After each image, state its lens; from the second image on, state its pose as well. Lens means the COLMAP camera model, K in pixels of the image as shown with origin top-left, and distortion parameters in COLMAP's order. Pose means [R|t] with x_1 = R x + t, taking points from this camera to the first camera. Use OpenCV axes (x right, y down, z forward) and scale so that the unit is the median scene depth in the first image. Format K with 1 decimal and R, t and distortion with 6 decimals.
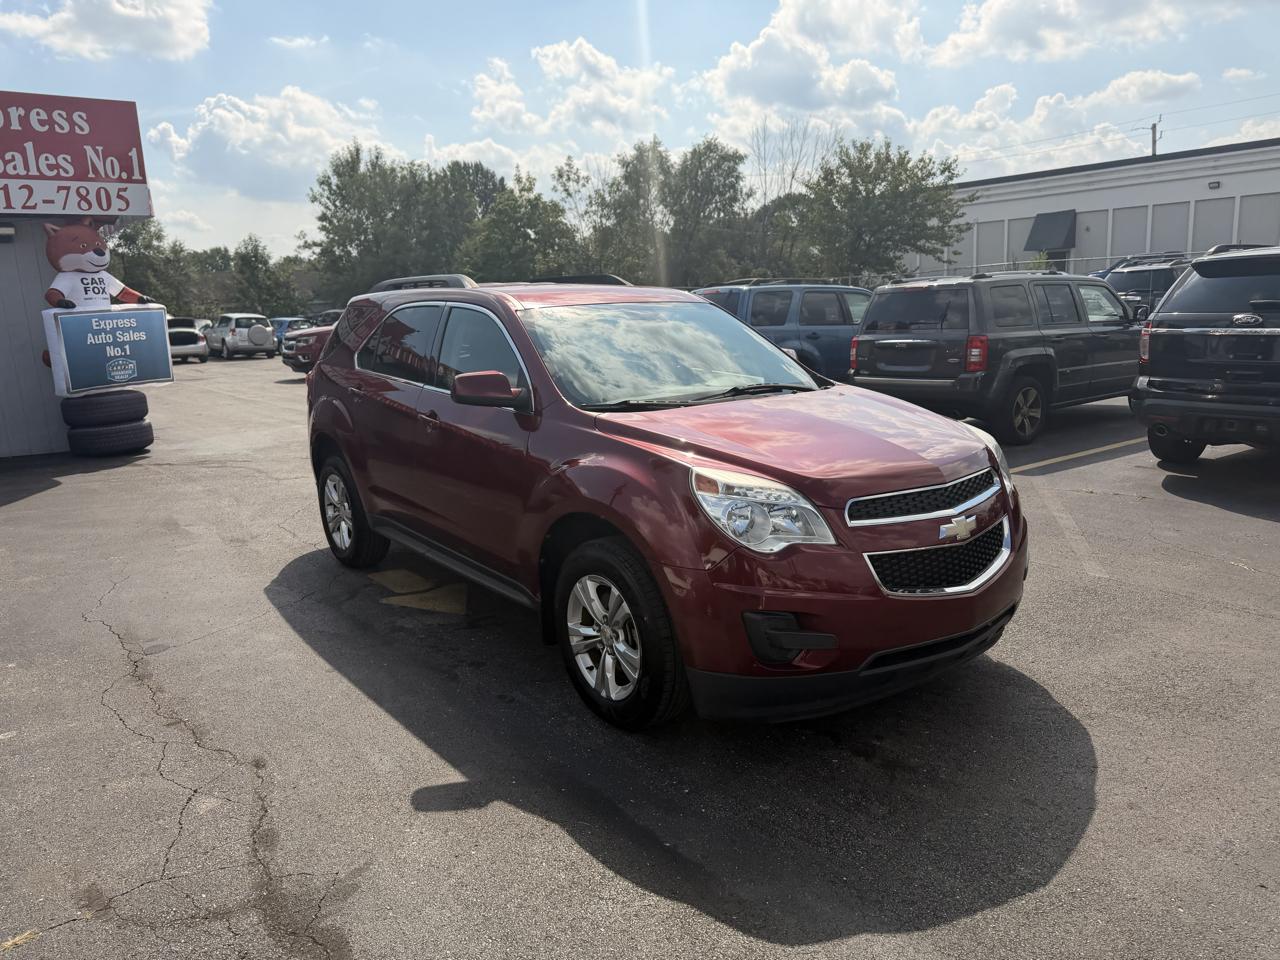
lens RADIAL K [[907.8, 0, 633.2], [0, 907.8, 489.5], [0, 0, 1]] dist [0.017471, -0.023677]
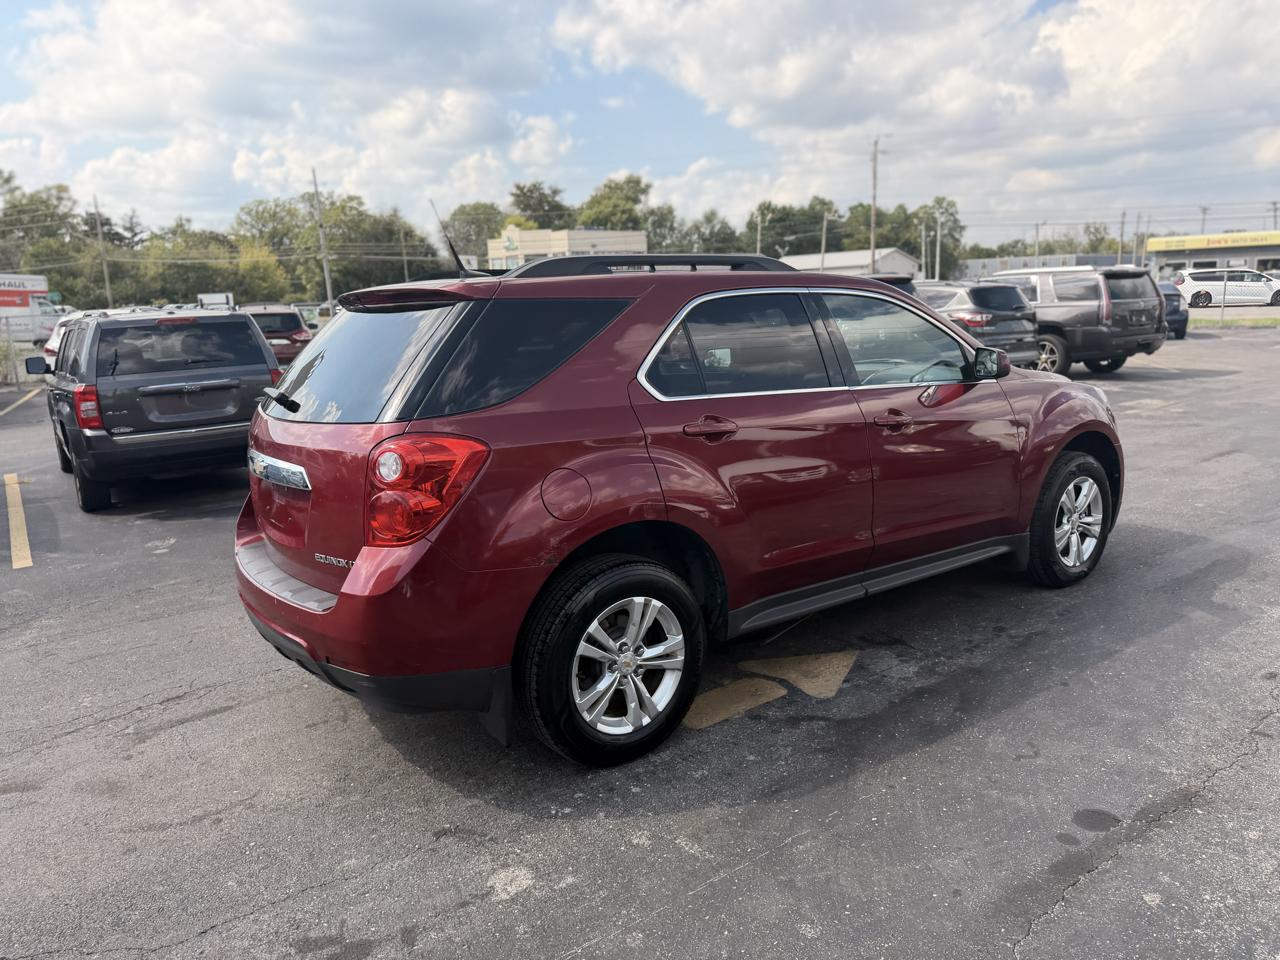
lens RADIAL K [[907.8, 0, 646.5], [0, 907.8, 490.2], [0, 0, 1]] dist [0.017471, -0.023677]
pose [[0.002682, -0.163359, 0.986563, -0.489811], [0.243302, 0.957027, 0.157807, -0.093207], [-0.969947, 0.239609, 0.042313, 0.543536]]
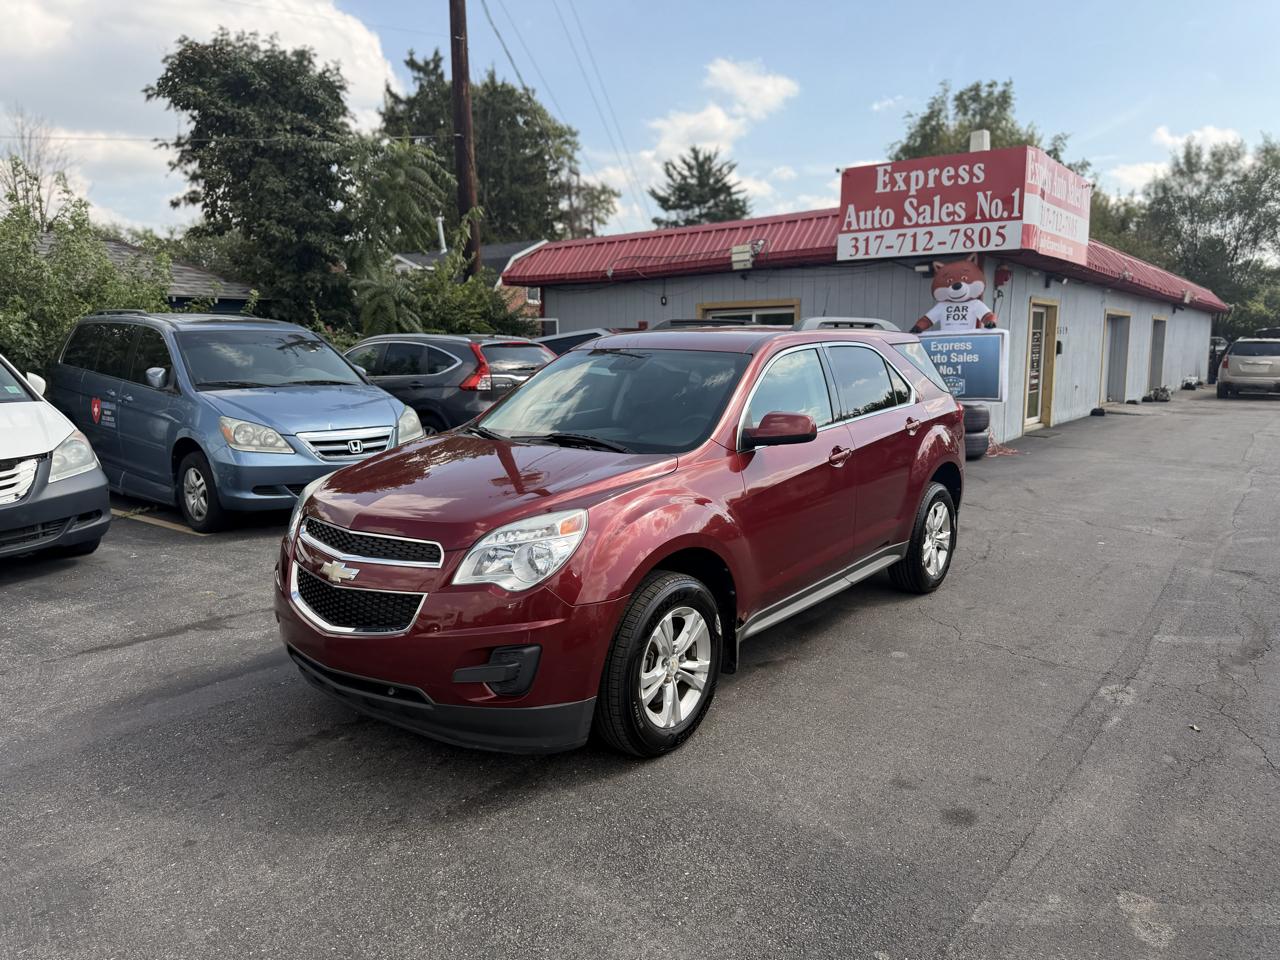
lens RADIAL K [[907.8, 0, 641.0], [0, 907.8, 489.9], [0, 0, 1]] dist [0.017471, -0.023677]
pose [[0.267335, 0.194433, -0.943784, 0.461258], [-0.206557, 0.968228, 0.140959, -0.088361], [0.941204, 0.157262, 0.299003, 0.317755]]
